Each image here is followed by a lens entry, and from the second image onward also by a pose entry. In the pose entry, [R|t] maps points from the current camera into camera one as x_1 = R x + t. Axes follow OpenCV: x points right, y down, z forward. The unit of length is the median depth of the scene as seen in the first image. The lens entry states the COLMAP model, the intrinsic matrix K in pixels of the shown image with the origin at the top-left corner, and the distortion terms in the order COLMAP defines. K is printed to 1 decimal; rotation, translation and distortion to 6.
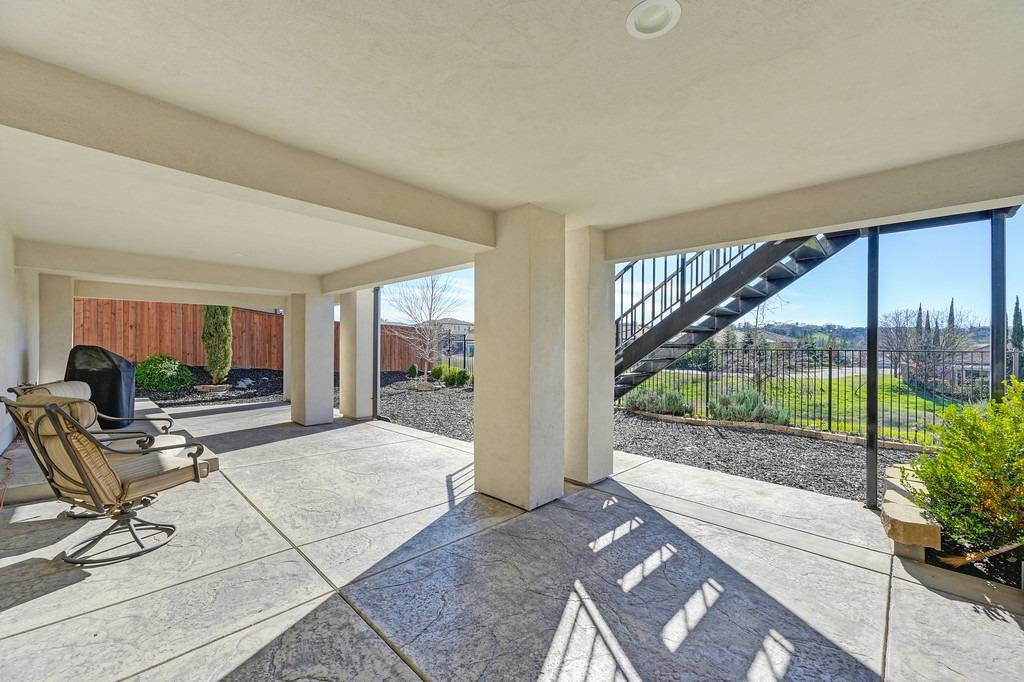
lens RADIAL K [[404.1, 0, 521.1], [0, 404.1, 343.7], [0, 0, 1]] dist [-0.000615, -0.000309]
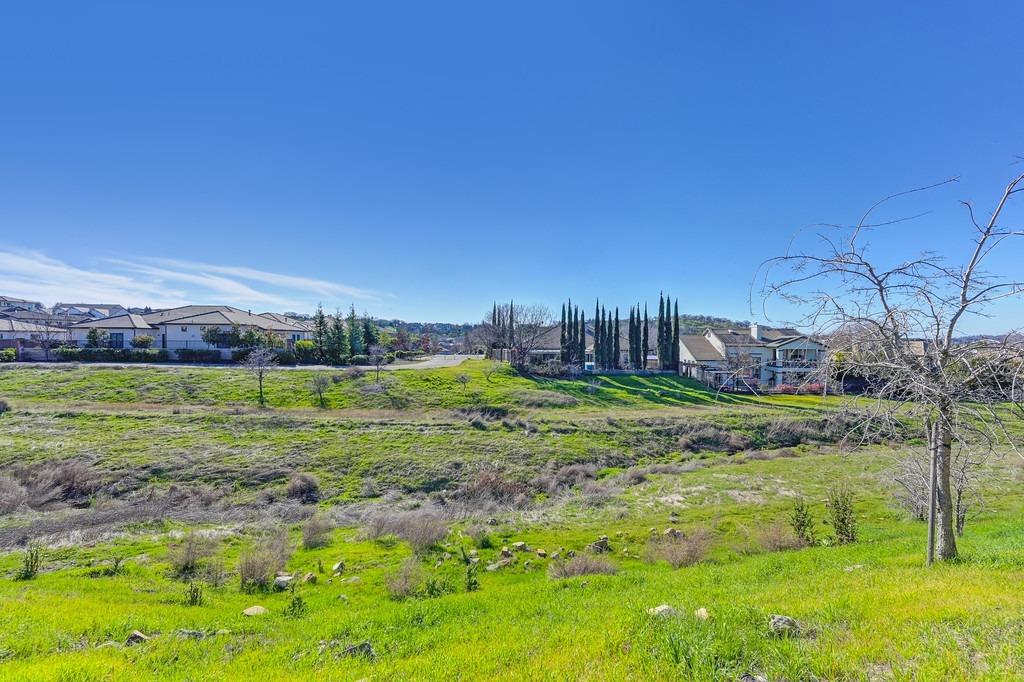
lens RADIAL K [[404.1, 0, 516.7], [0, 404.1, 339.6], [0, 0, 1]] dist [-0.000615, -0.000309]
pose [[0.584432, -0.002894, 0.811438, 0.046581], [-0.004279, 0.999969, 0.006648, 0.049746], [-0.811432, -0.007357, 0.584401, 1.268278]]
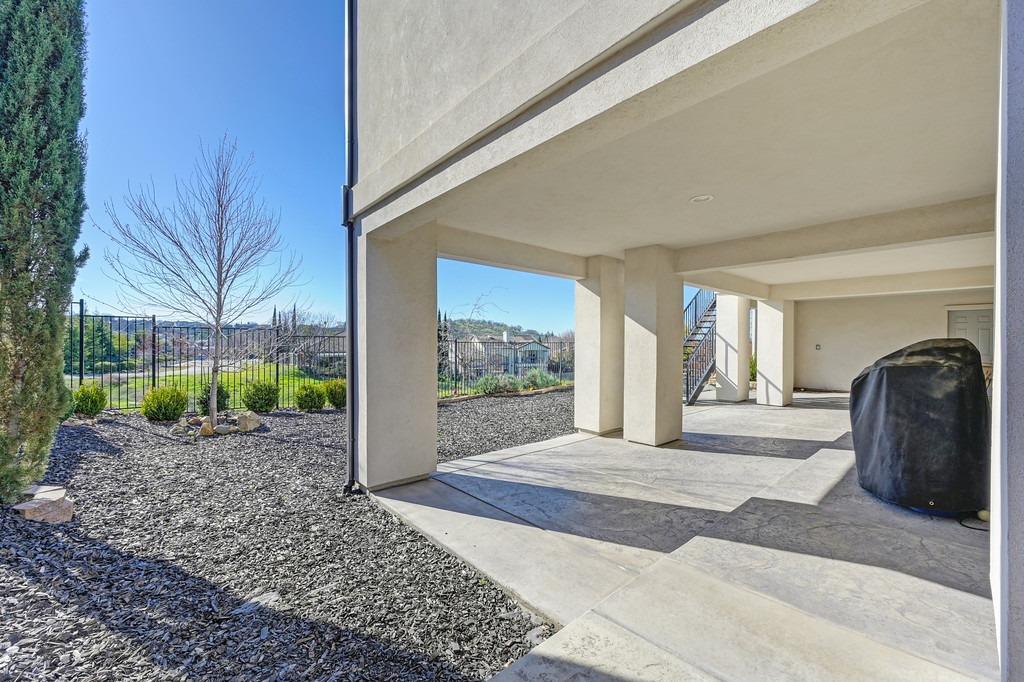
lens RADIAL K [[404.1, 0, 517.1], [0, 404.1, 348.1], [0, 0, 1]] dist [-0.000615, -0.000309]
pose [[0.110862, -0.019980, 0.993635, -0.894873], [-0.008627, 0.999741, 0.021065, 0.004281], [-0.993798, -0.010907, 0.110661, 0.797921]]
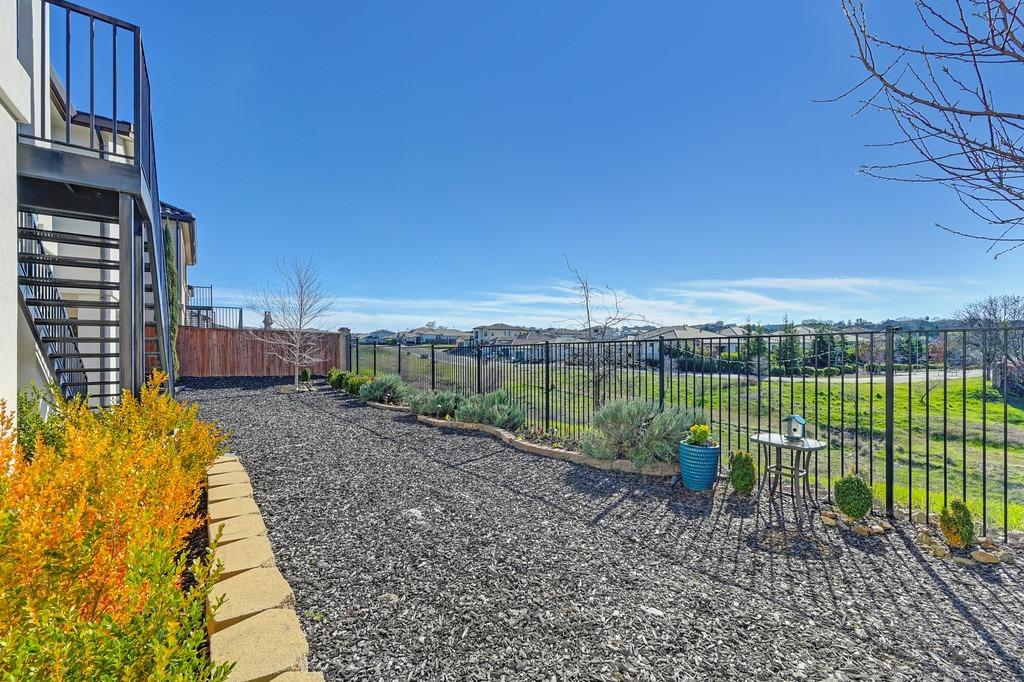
lens RADIAL K [[417.6, 0, 520.3], [0, 417.6, 347.5], [0, 0, 1]] dist [-0.001470, 0.000754]
pose [[0.984714, -0.019451, -0.173089, 0.647023], [0.018711, 0.999807, -0.005906, 0.020396], [0.173171, 0.002577, 0.984888, 0.083172]]
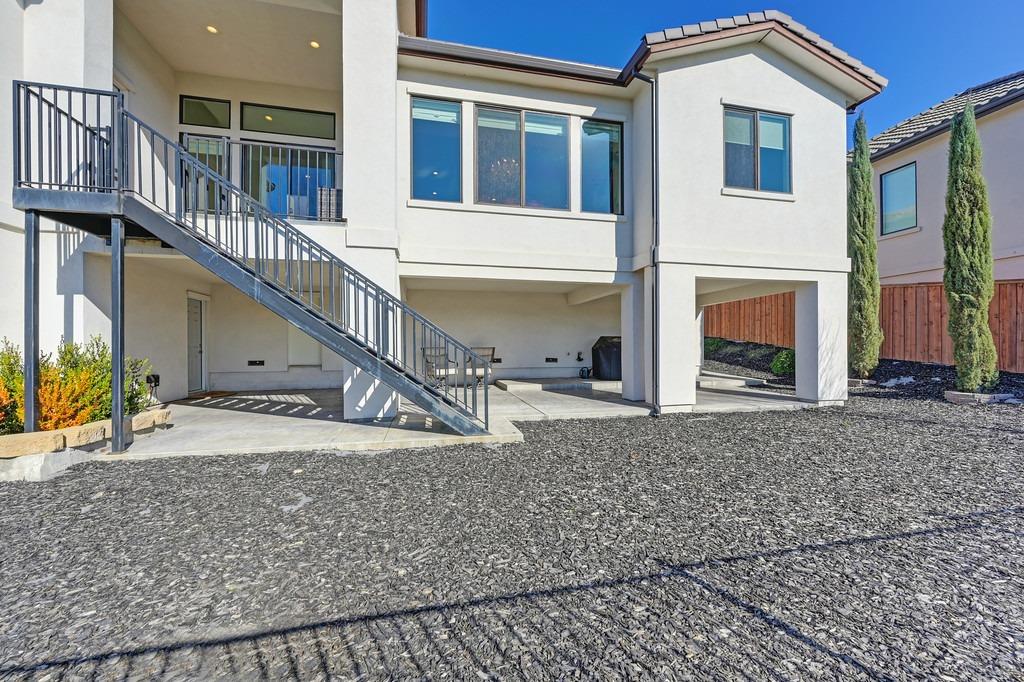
lens RADIAL K [[404.1, 0, 514.4], [0, 404.1, 347.3], [0, 0, 1]] dist [-0.000615, -0.000309]
pose [[-0.567492, -0.006944, -0.823350, 0.390132], [0.003036, 0.999940, -0.010526, 0.040635], [0.823373, -0.008473, -0.567437, 0.883378]]
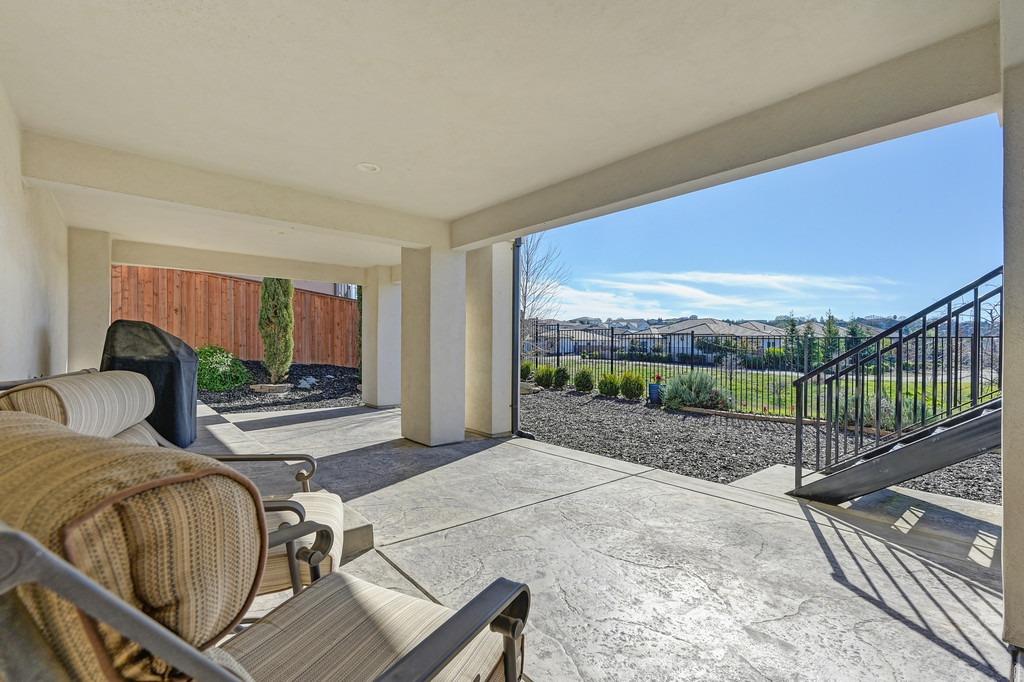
lens RADIAL K [[448.6, 0, 521.0], [0, 448.6, 343.8], [0, 0, 1]] dist [-0.001867, -0.000512]
pose [[0.995624, -0.001164, -0.093445, -0.199547], [0.001629, 0.999987, 0.004895, 0.019928], [0.093438, -0.005026, 0.995612, 0.177114]]
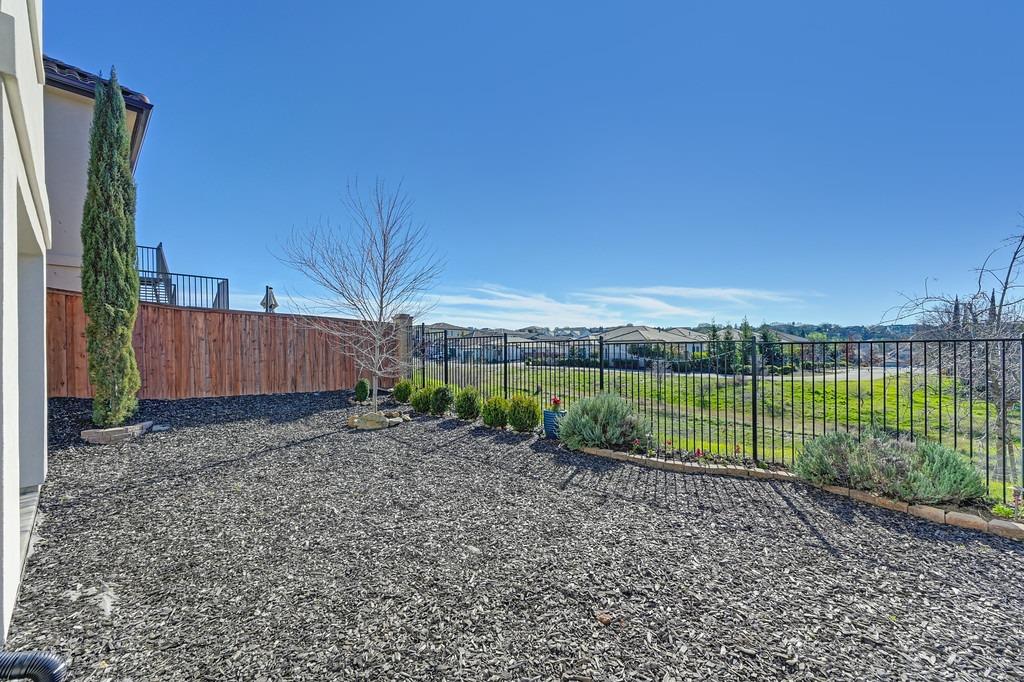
lens RADIAL K [[404.1, 0, 518.3], [0, 404.1, 350.1], [0, 0, 1]] dist [-0.000615, -0.000309]
pose [[0.999812, -0.019090, 0.003539, -0.044731], [0.019077, 0.999812, 0.003493, 0.013043], [-0.003605, -0.003425, 0.999988, 0.561915]]
